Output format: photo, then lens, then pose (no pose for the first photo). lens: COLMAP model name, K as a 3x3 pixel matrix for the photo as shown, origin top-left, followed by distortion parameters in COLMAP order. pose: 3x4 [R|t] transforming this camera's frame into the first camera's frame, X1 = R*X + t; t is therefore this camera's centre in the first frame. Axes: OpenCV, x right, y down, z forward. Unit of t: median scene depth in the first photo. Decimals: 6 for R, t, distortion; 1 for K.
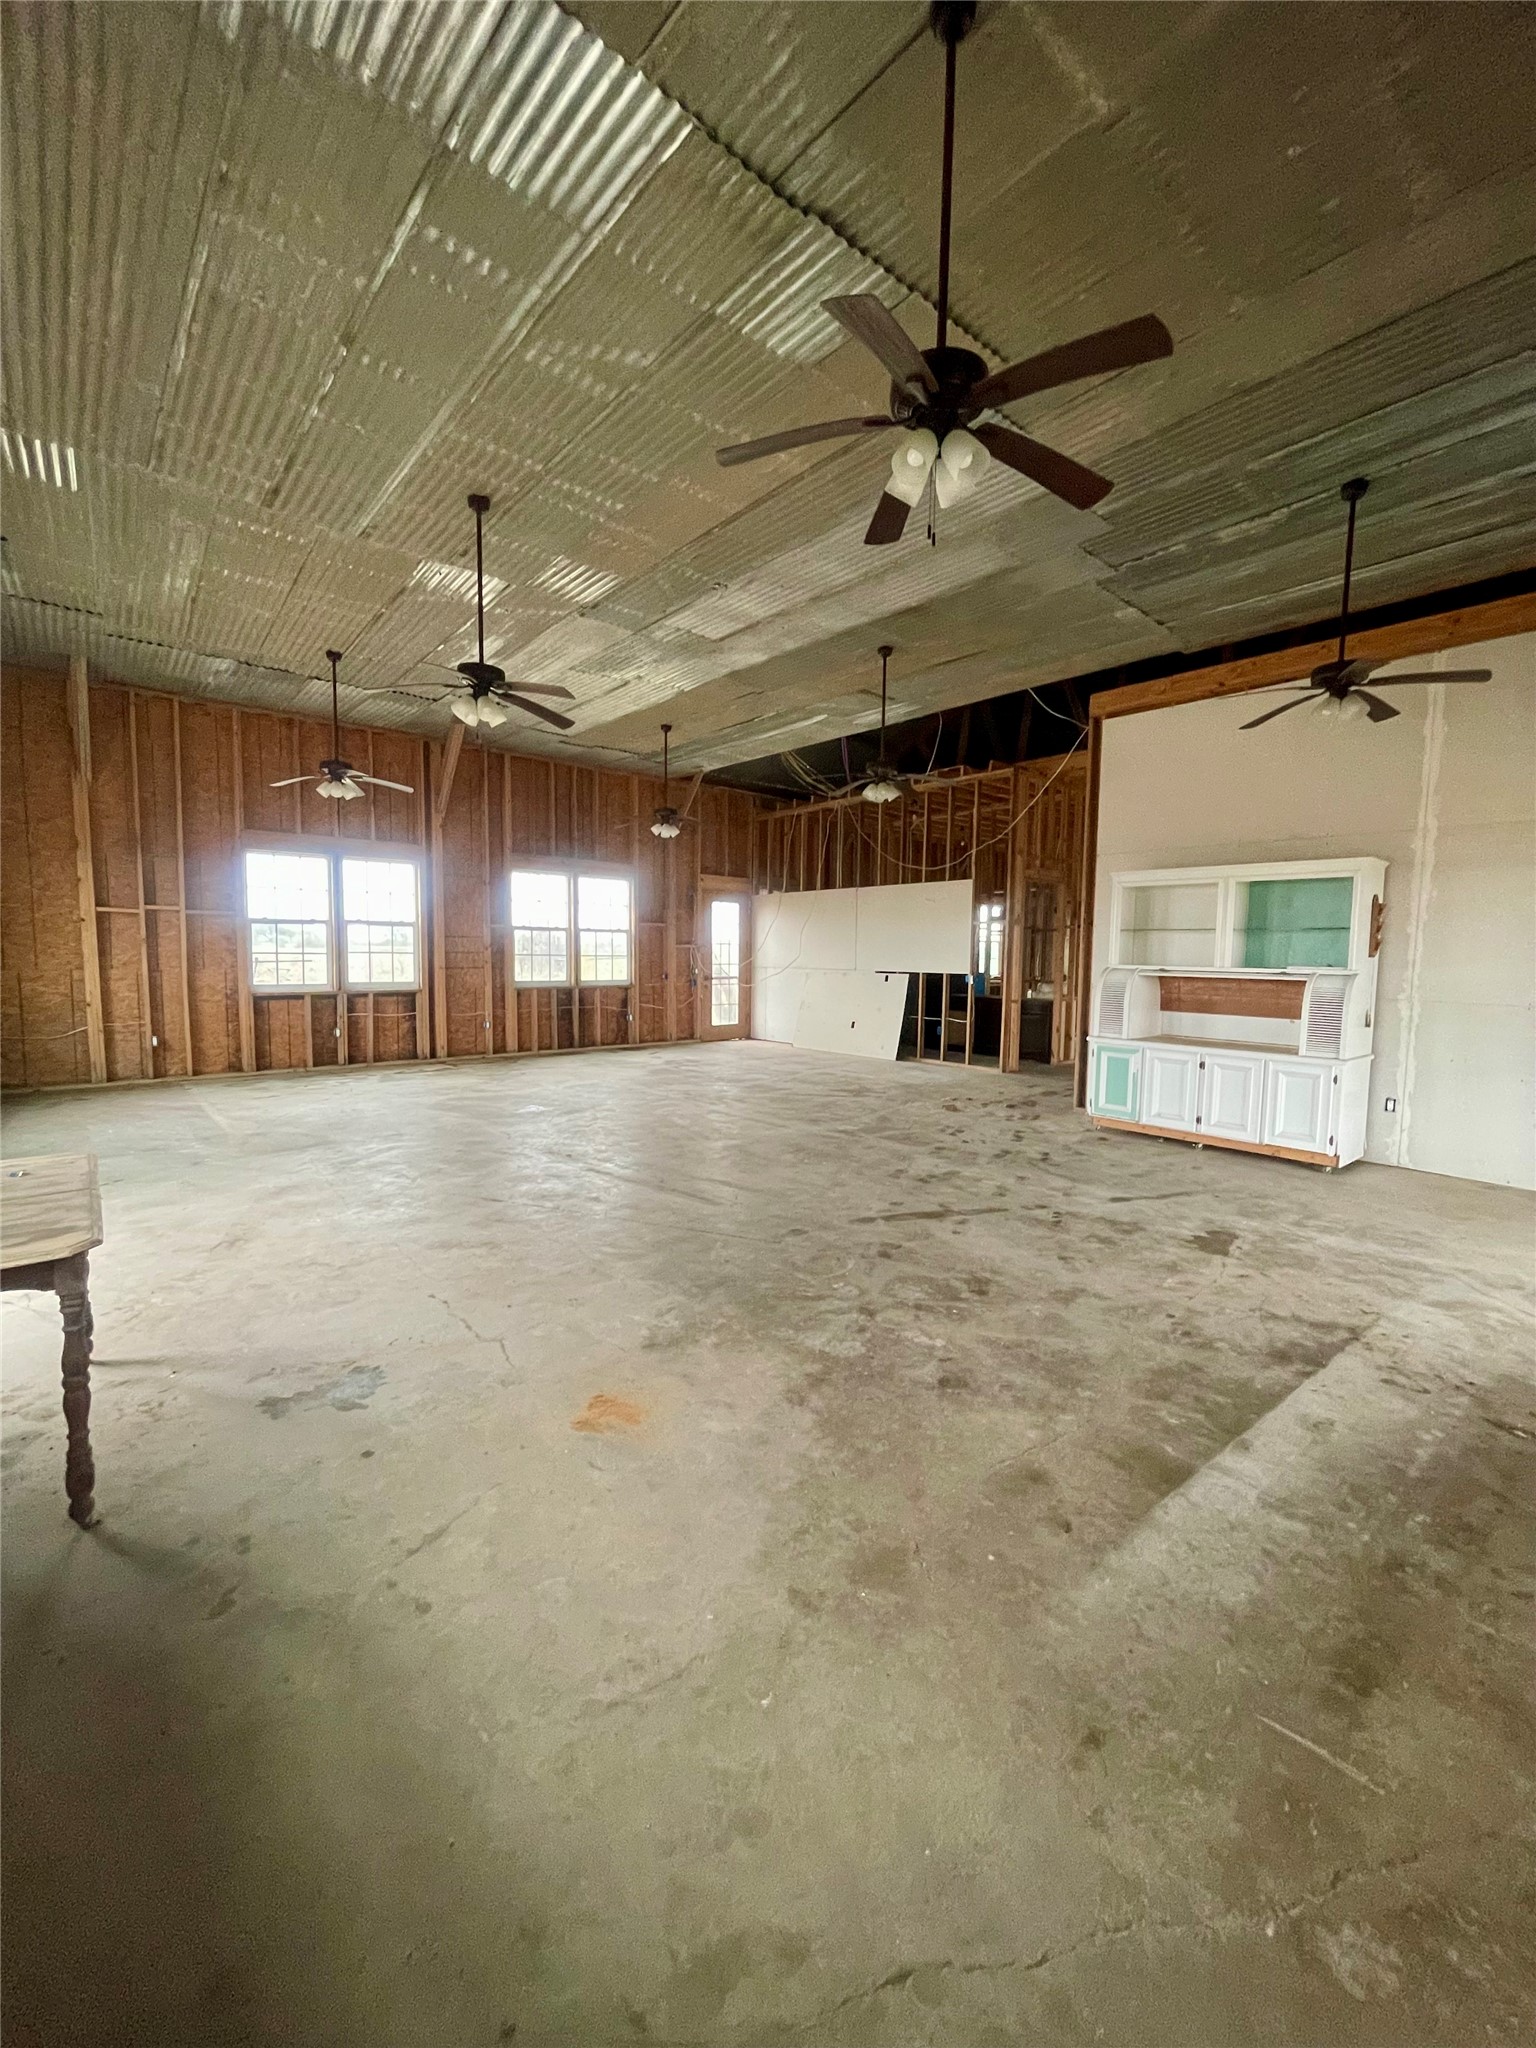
lens RADIAL K [[831.4, 0, 768.4], [0, 831.4, 1016.0], [0, 0, 1]] dist [-0.000733, 0.000052]
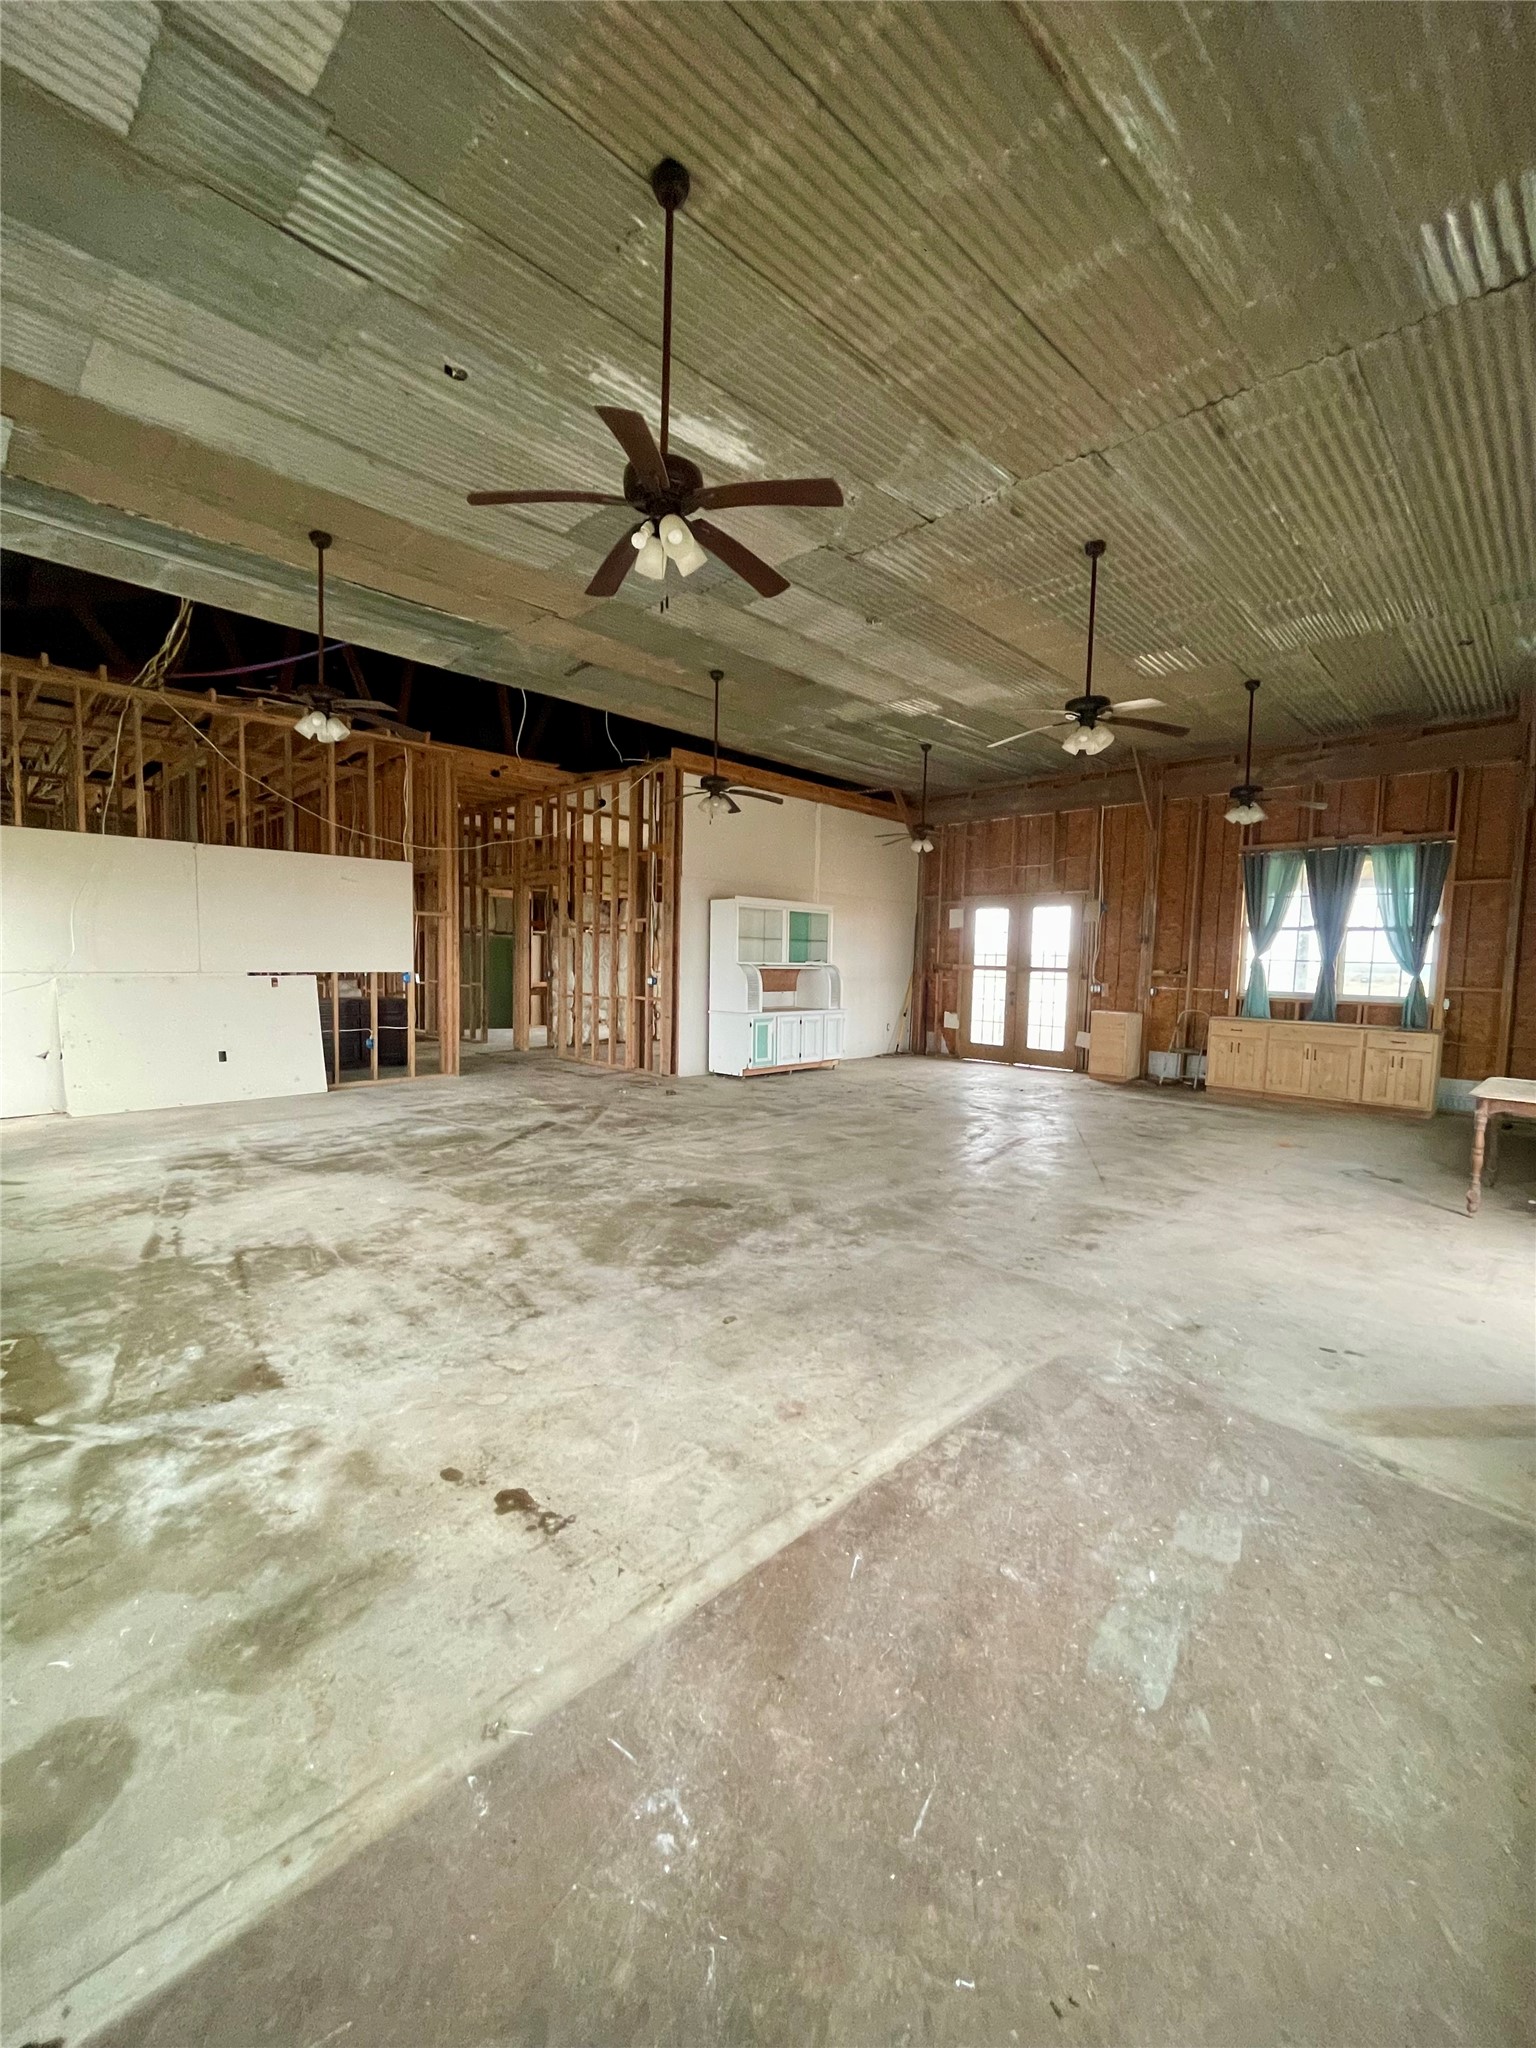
lens RADIAL K [[831.4, 0, 764.9], [0, 831.4, 1015.4], [0, 0, 1]] dist [-0.000733, 0.000052]
pose [[-0.081077, -0.085790, 0.993009, -1.090424], [0.056780, 0.994273, 0.090536, -0.105548], [-0.995089, 0.063723, -0.075741, 1.177139]]
